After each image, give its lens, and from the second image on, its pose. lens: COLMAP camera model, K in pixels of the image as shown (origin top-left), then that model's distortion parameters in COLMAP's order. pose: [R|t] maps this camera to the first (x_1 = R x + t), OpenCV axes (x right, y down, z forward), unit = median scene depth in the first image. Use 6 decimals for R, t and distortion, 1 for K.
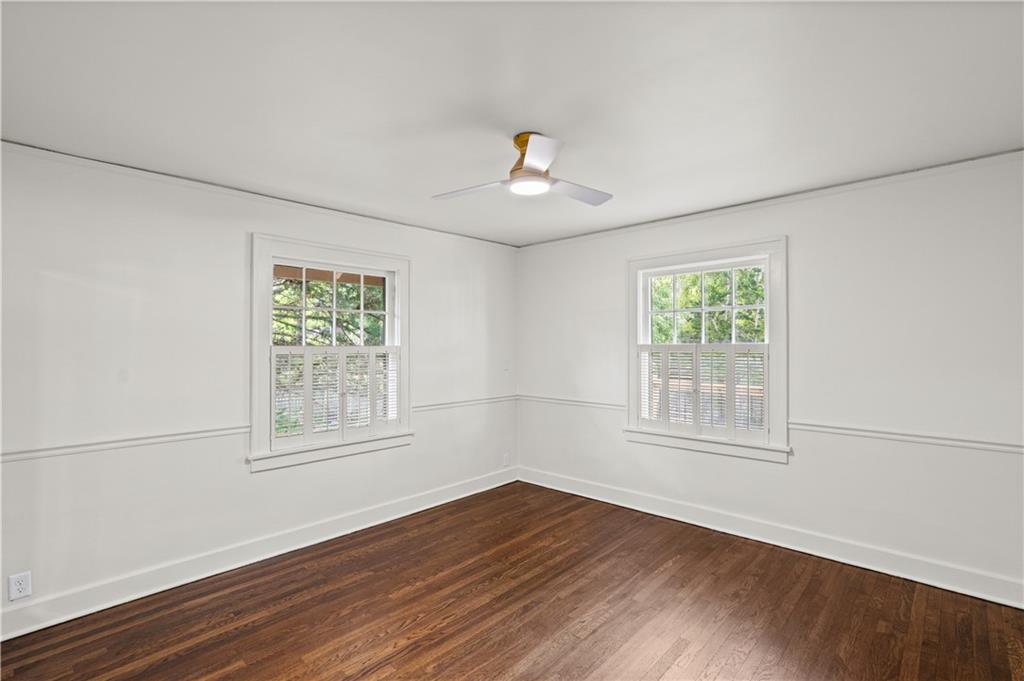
lens RADIAL K [[473.2, 0, 515.2], [0, 473.2, 345.3], [0, 0, 1]] dist [-0.000127, 0.000254]
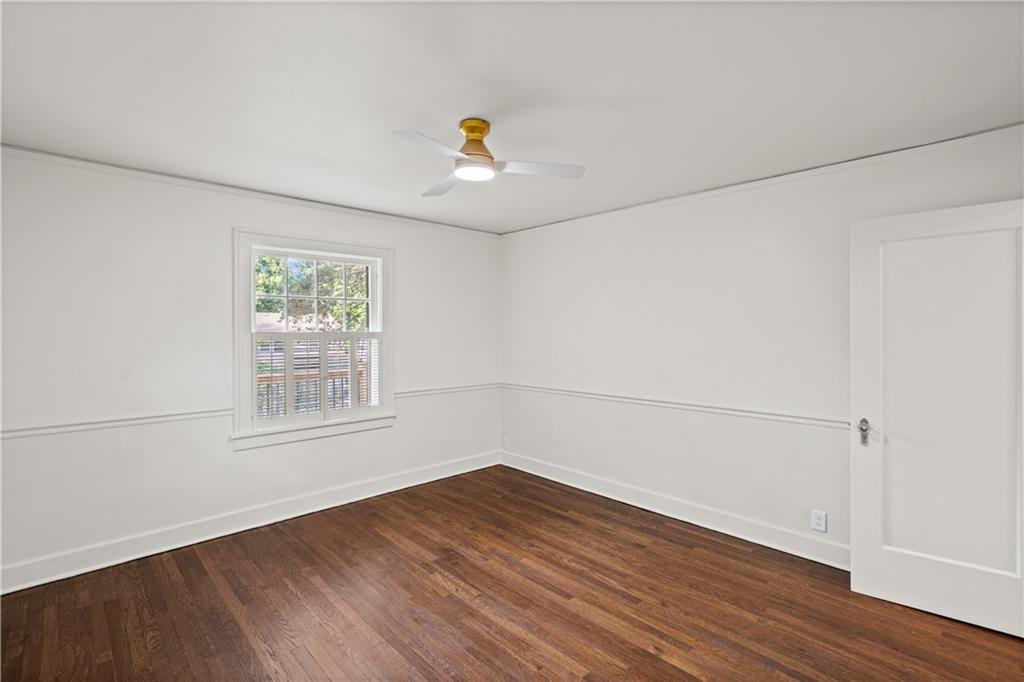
lens RADIAL K [[467.9, 0, 513.8], [0, 467.9, 334.3], [0, 0, 1]] dist [-0.000106, 0.000162]
pose [[0.068858, -0.003335, 0.997621, -0.718618], [-0.000827, 0.999994, 0.003400, -0.002931], [-0.997626, -0.001059, 0.068855, 0.628144]]
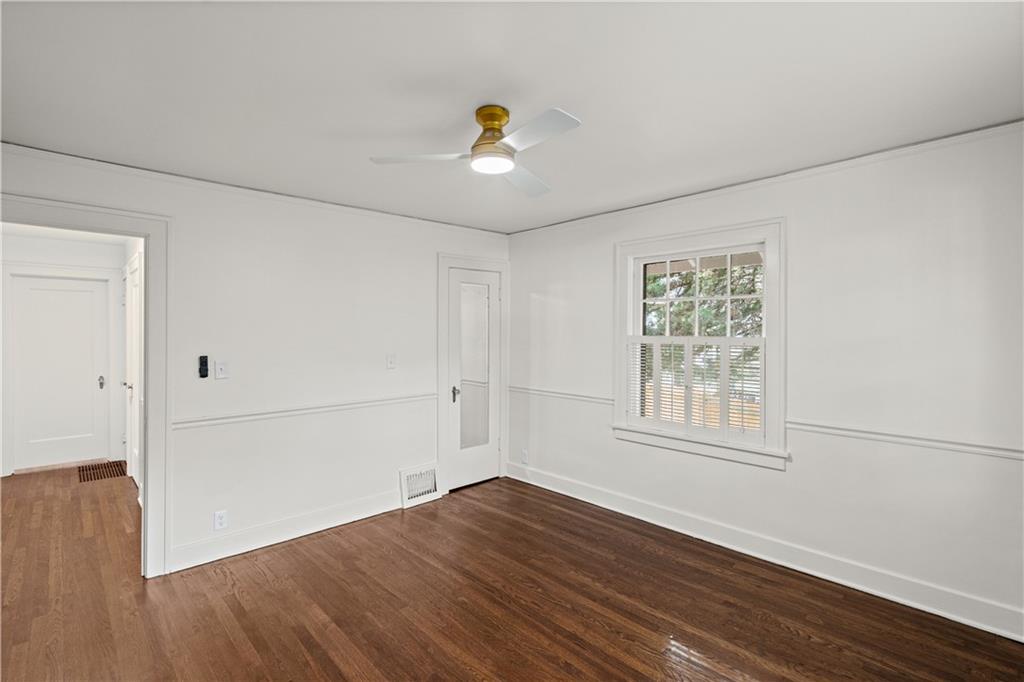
lens RADIAL K [[481.6, 0, 512.2], [0, 481.6, 329.9], [0, 0, 1]] dist [0.002735, 0.000550]
pose [[-0.062135, 0.003141, -0.998063, 0.720150], [0.003522, 0.999990, 0.002927, -0.018463], [0.998062, -0.003334, -0.062146, 0.812652]]
